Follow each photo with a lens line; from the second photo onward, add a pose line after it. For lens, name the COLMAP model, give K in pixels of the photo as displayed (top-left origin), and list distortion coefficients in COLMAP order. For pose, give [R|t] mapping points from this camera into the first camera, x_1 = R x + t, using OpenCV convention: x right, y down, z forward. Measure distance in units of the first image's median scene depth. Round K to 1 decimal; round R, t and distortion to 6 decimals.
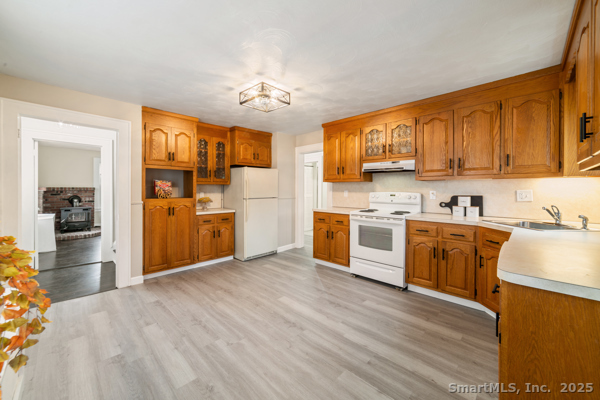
lens RADIAL K [[237.9, 0, 299.5], [0, 237.9, 192.5], [0, 0, 1]] dist [-0.000106, -0.000009]
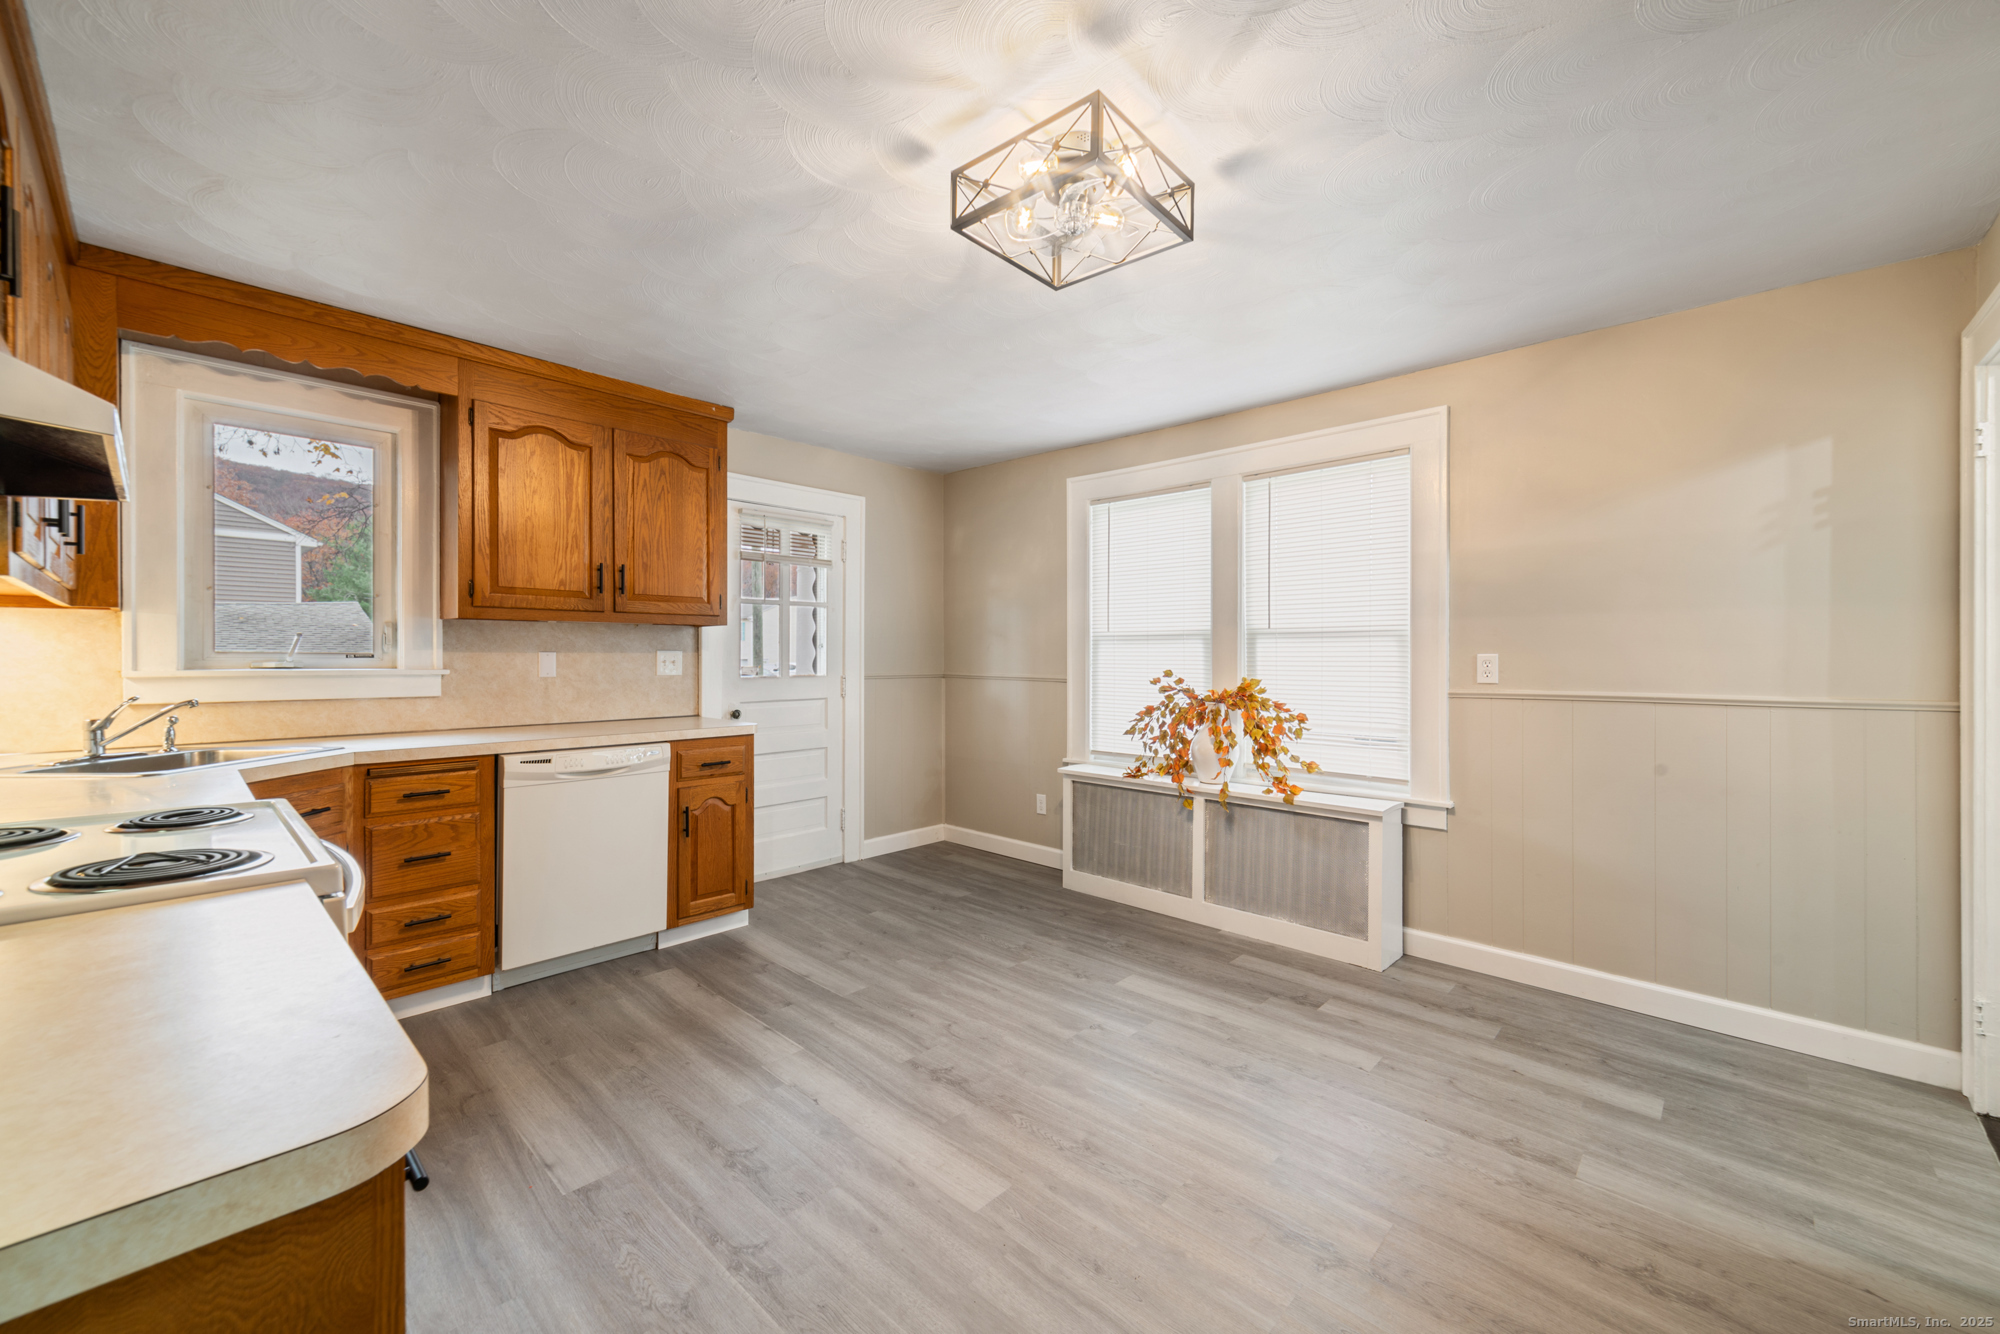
lens RADIAL K [[781.7, 0, 999.1], [0, 781.7, 638.9], [0, 0, 1]] dist [0.000074, 0.000021]
pose [[-0.999851, -0.002489, -0.017088, -0.093935], [-0.002402, 0.999984, -0.005101, -0.024304], [0.017100, -0.005059, -0.999841, 2.208578]]
